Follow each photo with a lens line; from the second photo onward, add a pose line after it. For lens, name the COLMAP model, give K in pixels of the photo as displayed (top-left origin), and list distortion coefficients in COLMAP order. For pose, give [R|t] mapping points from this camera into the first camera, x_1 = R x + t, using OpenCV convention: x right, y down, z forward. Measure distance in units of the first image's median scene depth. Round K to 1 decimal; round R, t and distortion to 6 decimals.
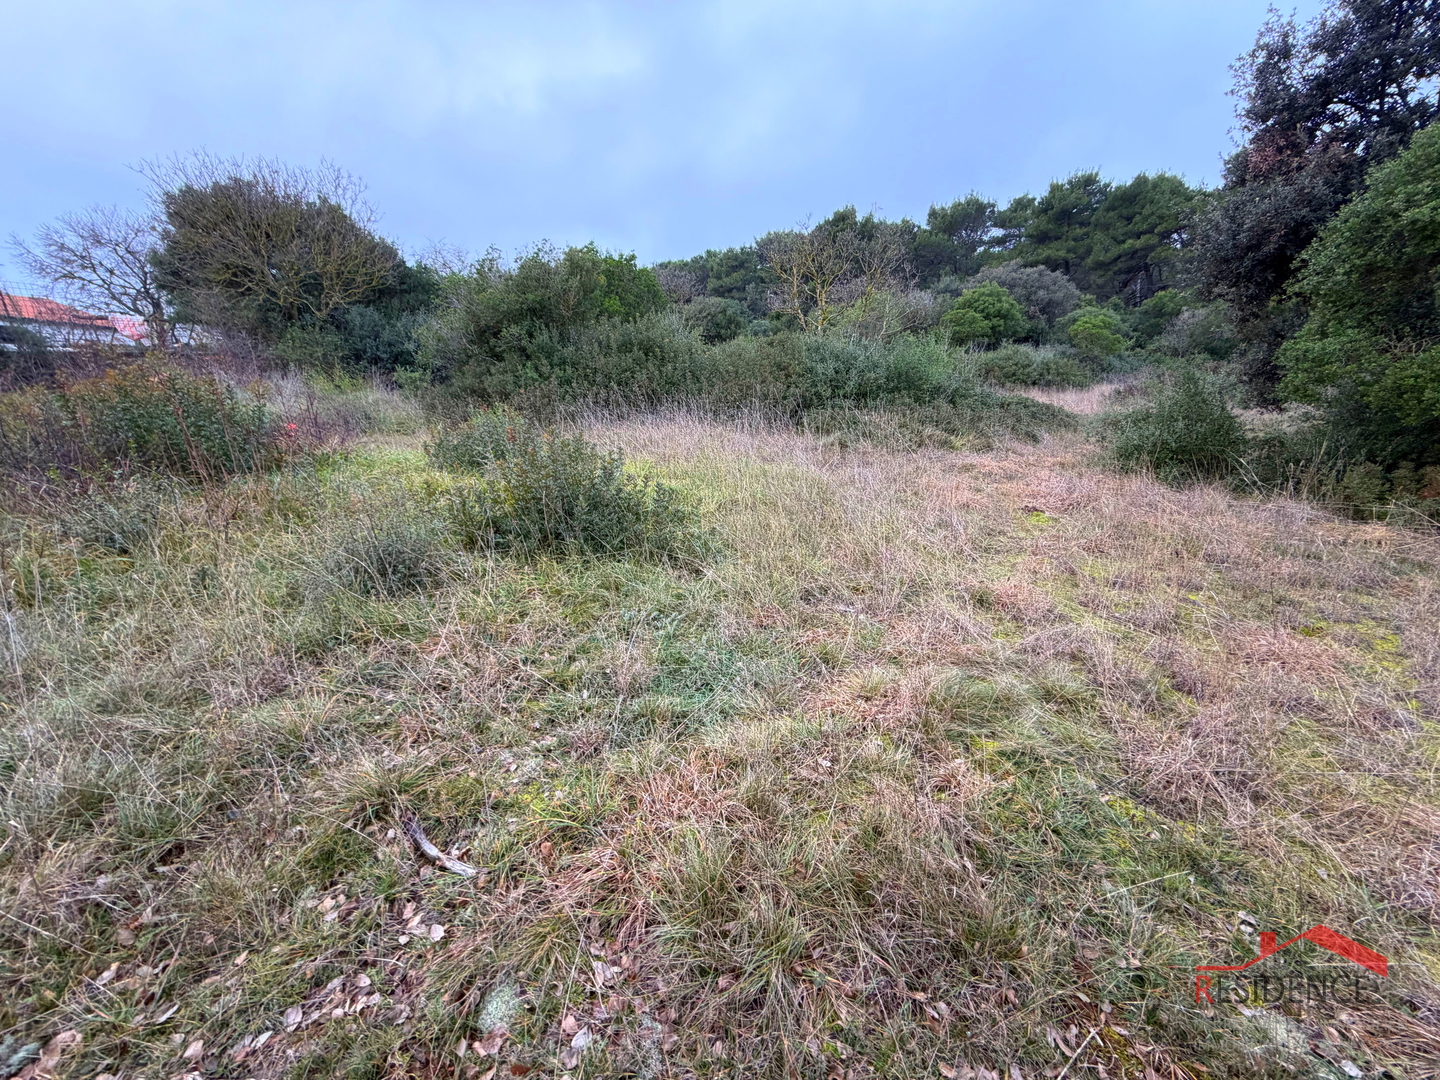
lens RADIAL K [[571.1, 0, 720.0], [0, 571.1, 540.0], [0, 0, 1]] dist [-0.001232, 0.000025]
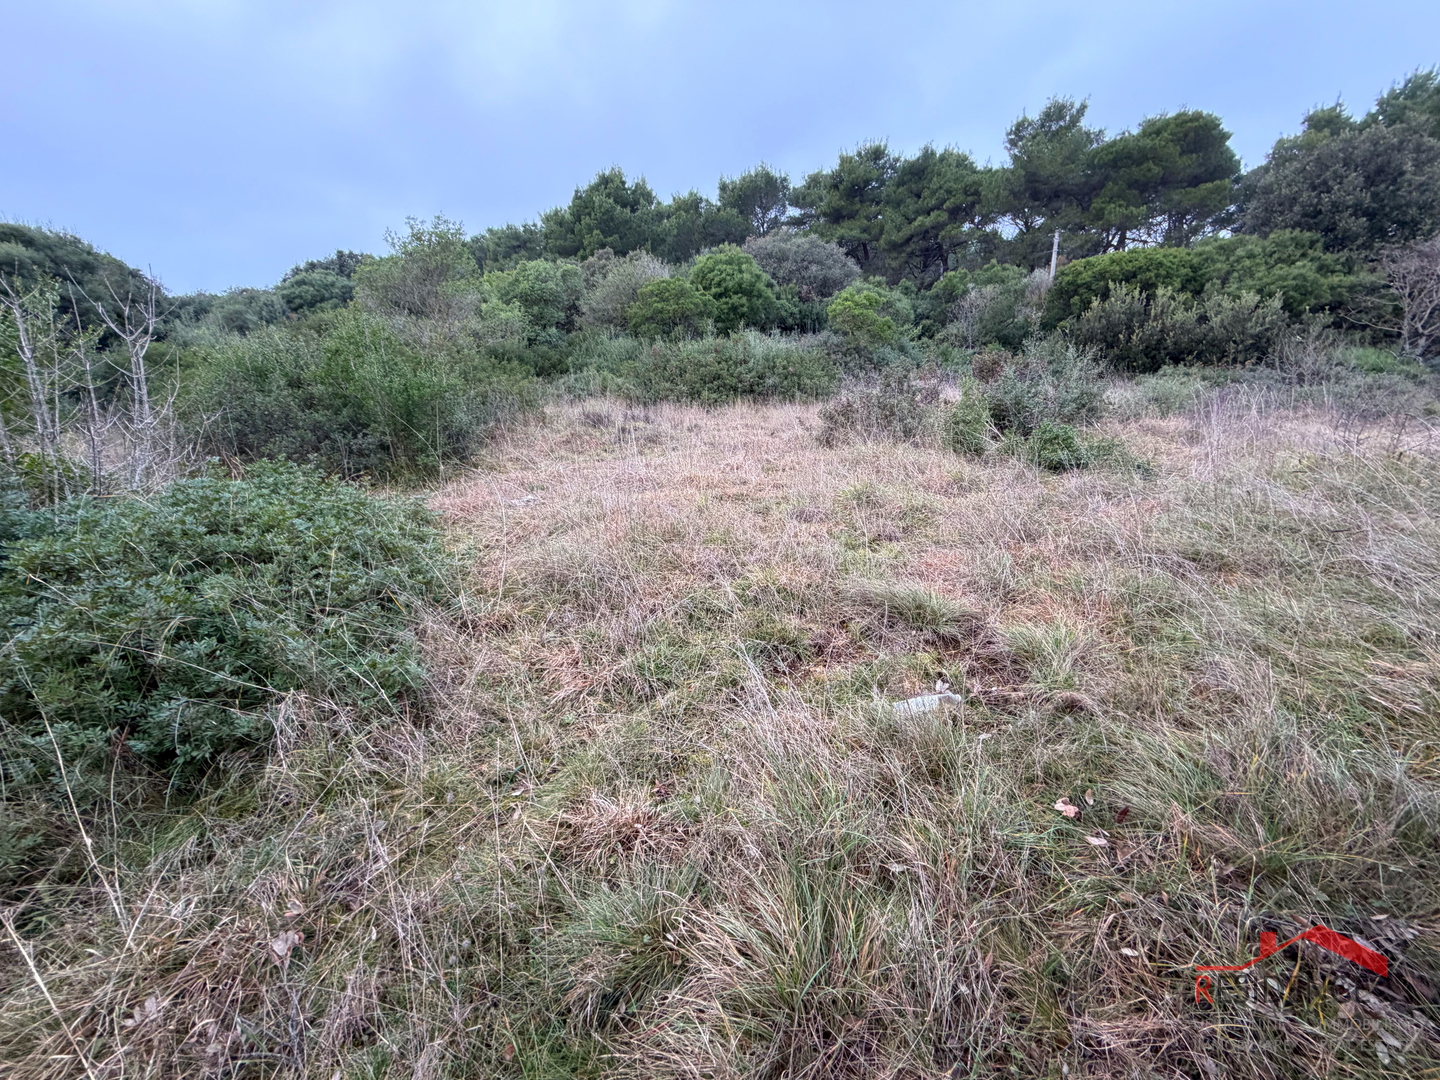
lens RADIAL K [[571.1, 0, 720.0], [0, 571.1, 540.0], [0, 0, 1]] dist [-0.001232, 0.000025]
pose [[0.973511, -0.078696, 0.214672, 0.174267], [0.077803, 0.996889, 0.012620, -0.058403], [-0.214997, 0.004416, 0.976605, 0.190985]]
